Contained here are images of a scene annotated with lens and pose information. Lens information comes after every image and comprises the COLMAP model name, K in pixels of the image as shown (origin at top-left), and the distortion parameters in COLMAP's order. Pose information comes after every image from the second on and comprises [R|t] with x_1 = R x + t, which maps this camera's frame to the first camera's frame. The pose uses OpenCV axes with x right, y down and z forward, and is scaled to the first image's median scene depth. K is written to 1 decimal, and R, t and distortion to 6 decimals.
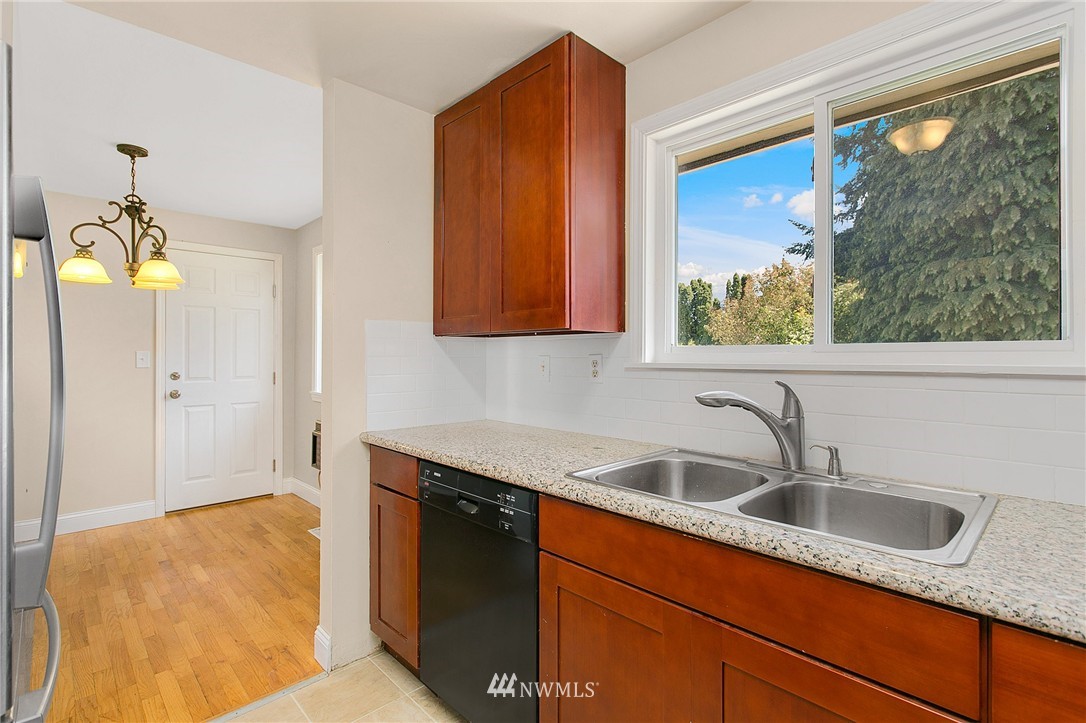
lens RADIAL K [[518.0, 0, 546.1], [0, 518.0, 354.3], [0, 0, 1]] dist [0.003625, 0.000902]
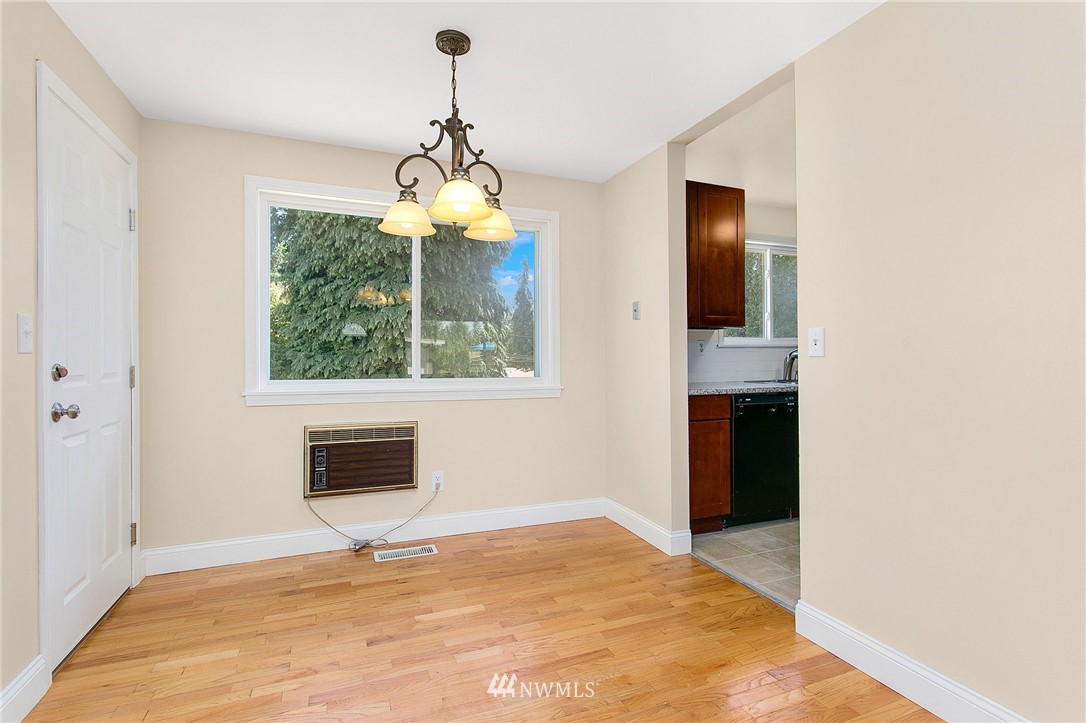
lens RADIAL K [[518.0, 0, 547.7], [0, 518.0, 356.8], [0, 0, 1]] dist [0.003625, 0.000902]
pose [[0.363026, -0.002691, 0.931775, -1.108435], [0.004102, 0.999991, 0.001289, 0.032813], [-0.931770, 0.003354, 0.363034, 0.483974]]
